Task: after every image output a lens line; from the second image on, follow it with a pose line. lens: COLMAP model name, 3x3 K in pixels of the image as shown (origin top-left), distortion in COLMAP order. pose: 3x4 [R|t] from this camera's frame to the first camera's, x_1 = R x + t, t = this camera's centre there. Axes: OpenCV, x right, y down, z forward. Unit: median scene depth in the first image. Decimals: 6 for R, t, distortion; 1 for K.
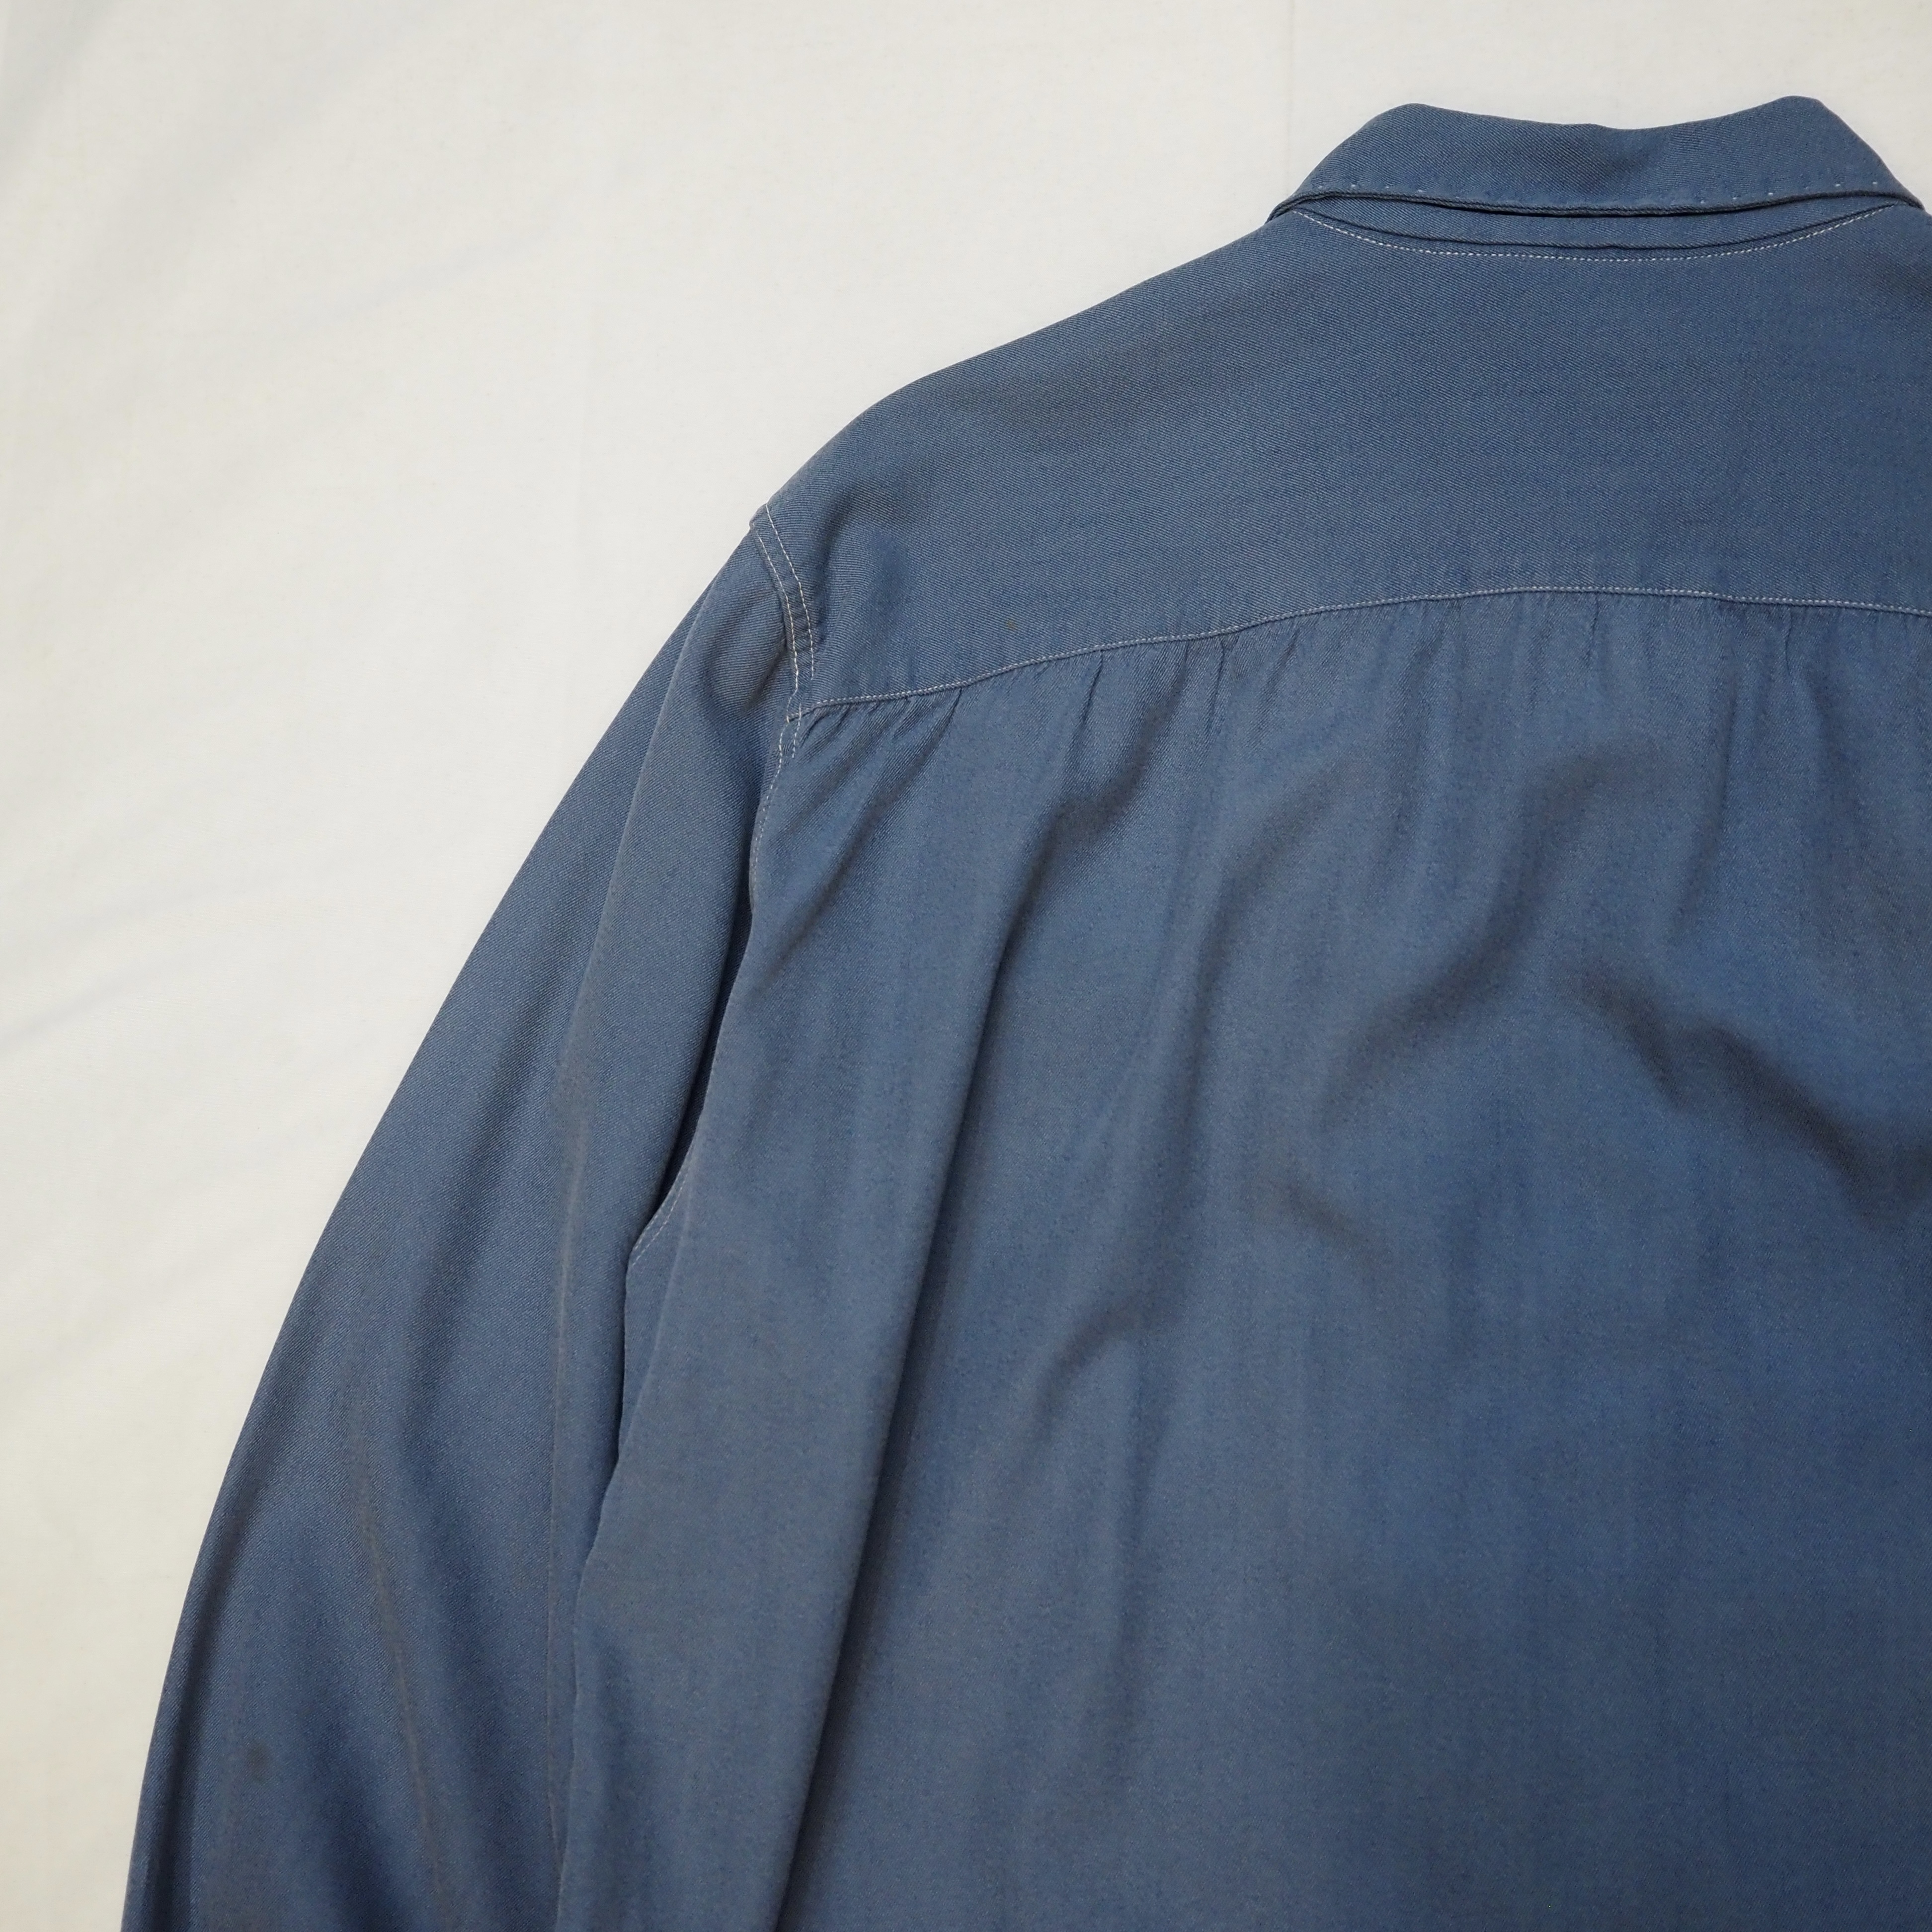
lens RADIAL K [[2668.3, 0, 974.7], [0, 2668.3, 1030.9], [0, 0, 1]] dist [0.006800, -0.013796]
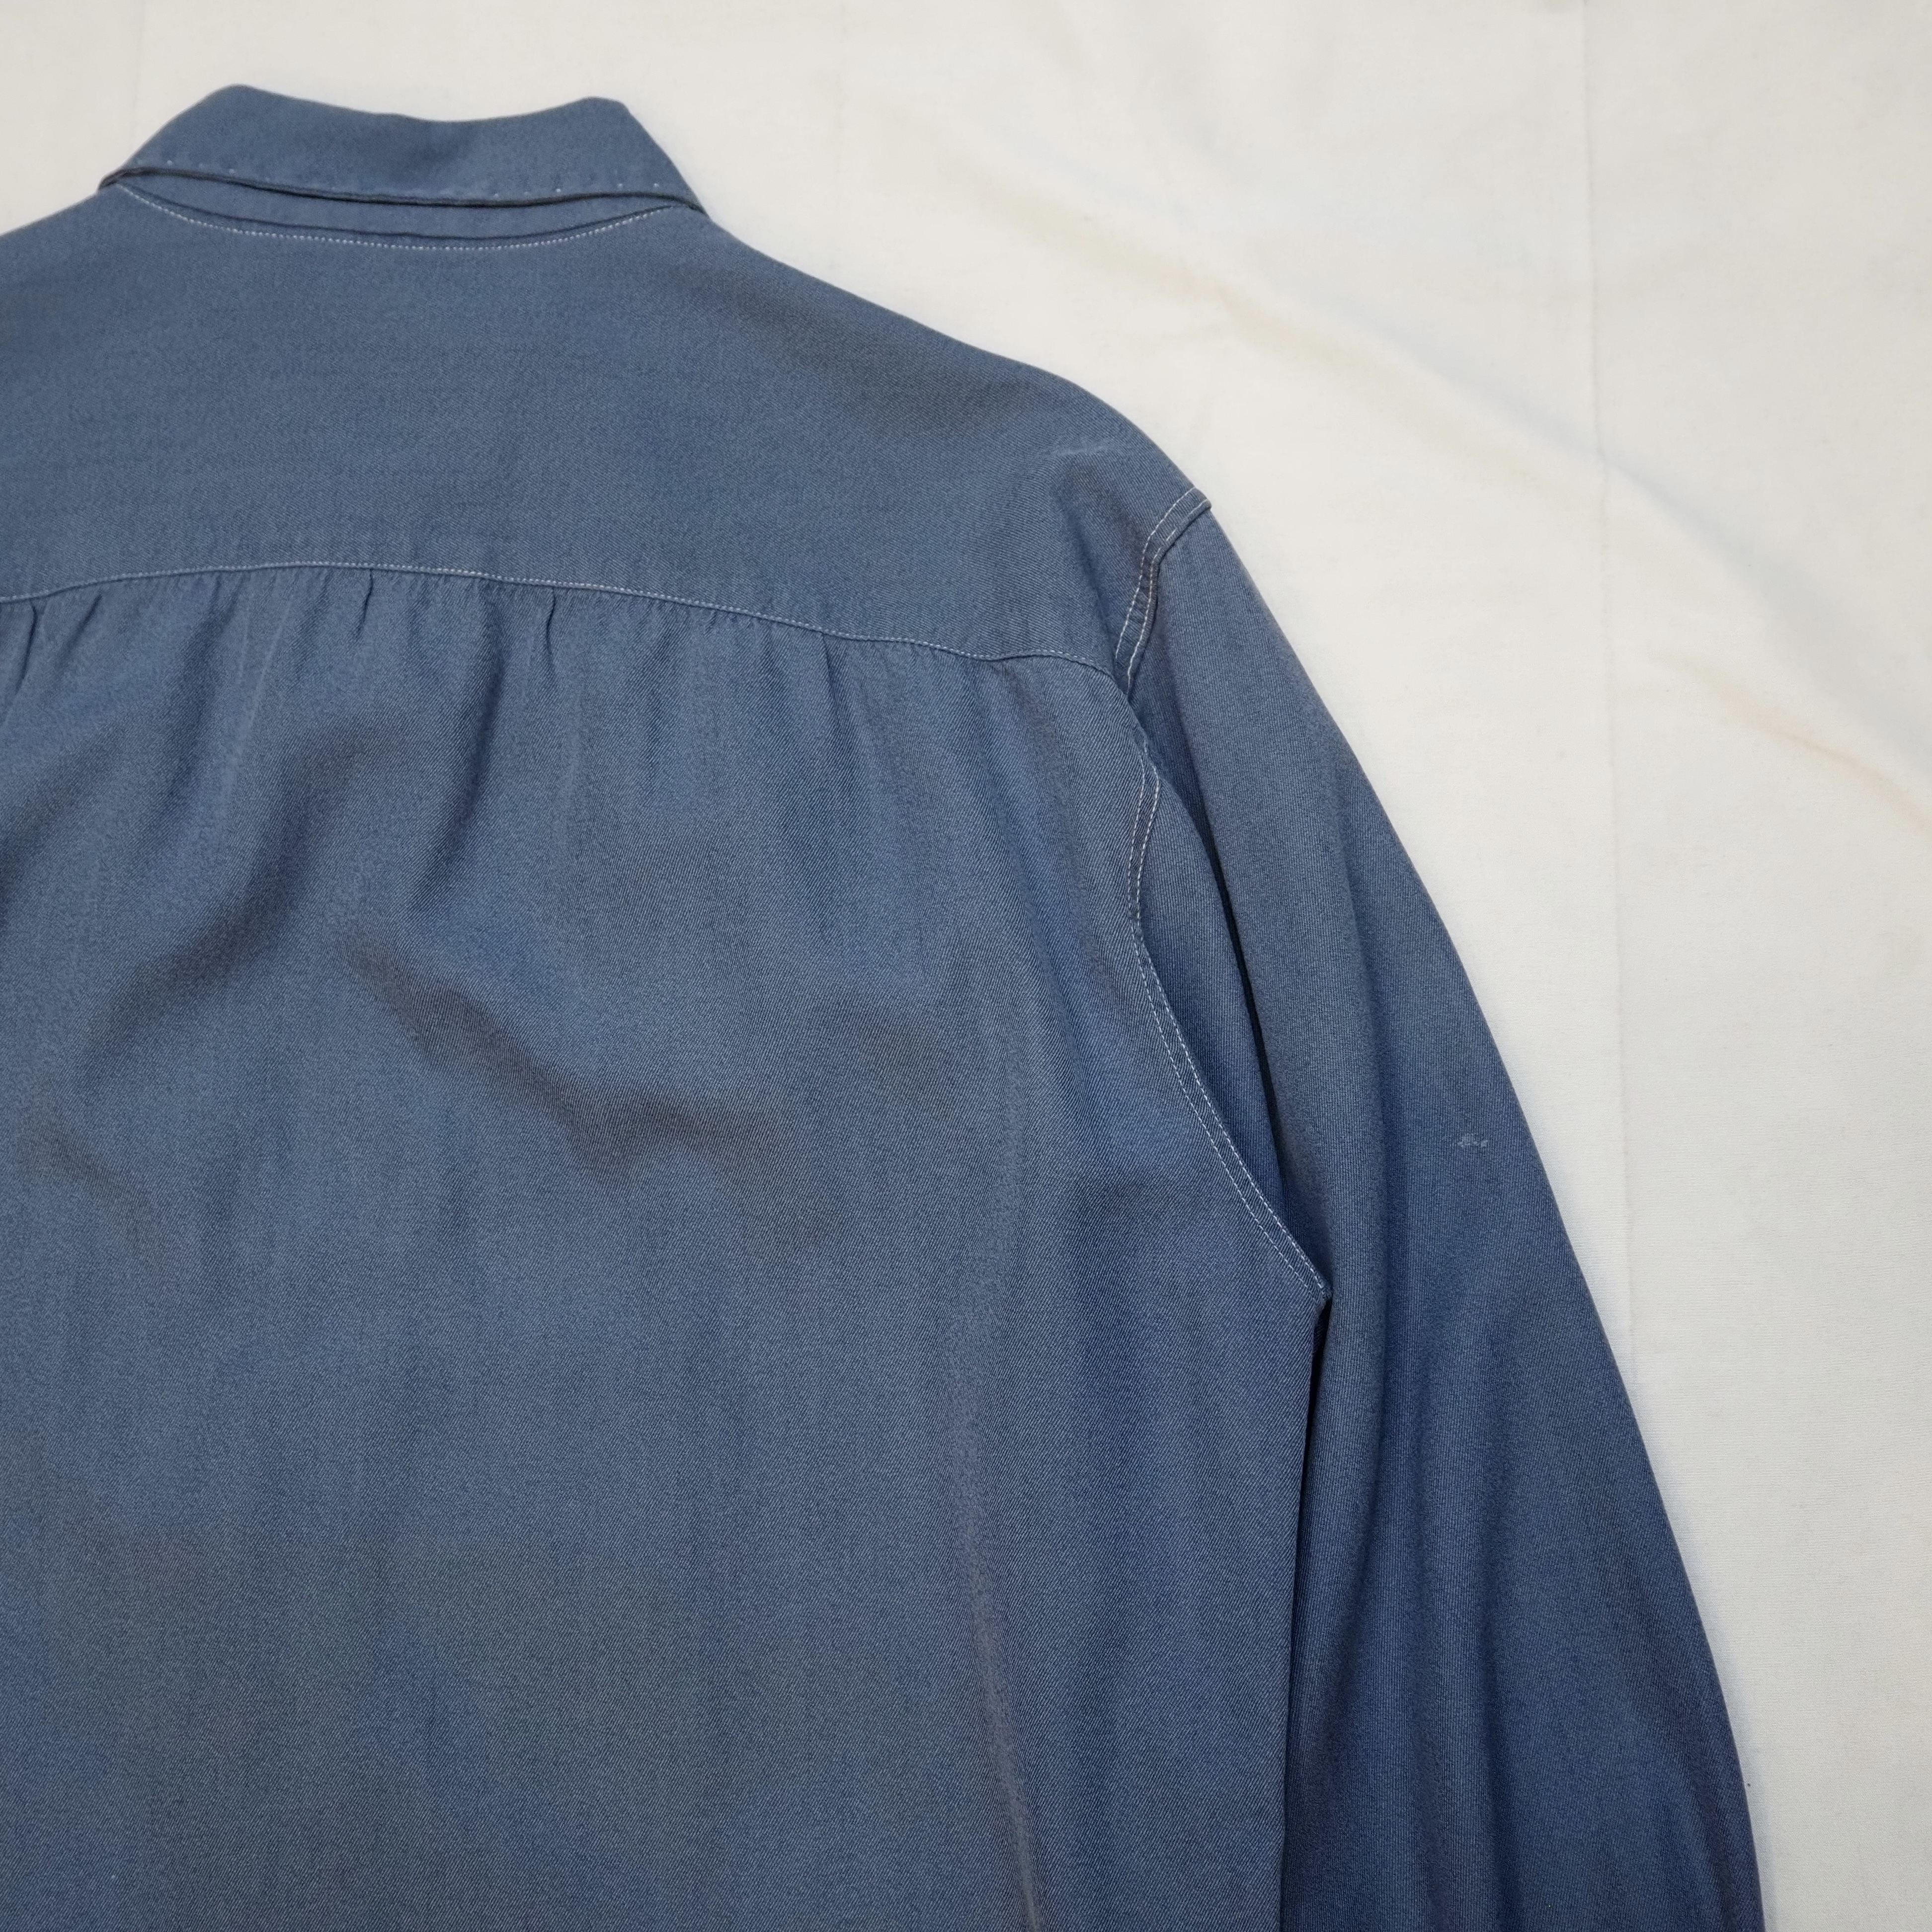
lens RADIAL K [[2668.3, 0, 974.7], [0, 2668.3, 1030.9], [0, 0, 1]] dist [0.006800, -0.013796]
pose [[0.992901, 0.009546, 0.118557, 0.340592], [-0.011884, 0.999748, 0.019037, -0.007232], [-0.118346, -0.020311, 0.992765, -0.060946]]
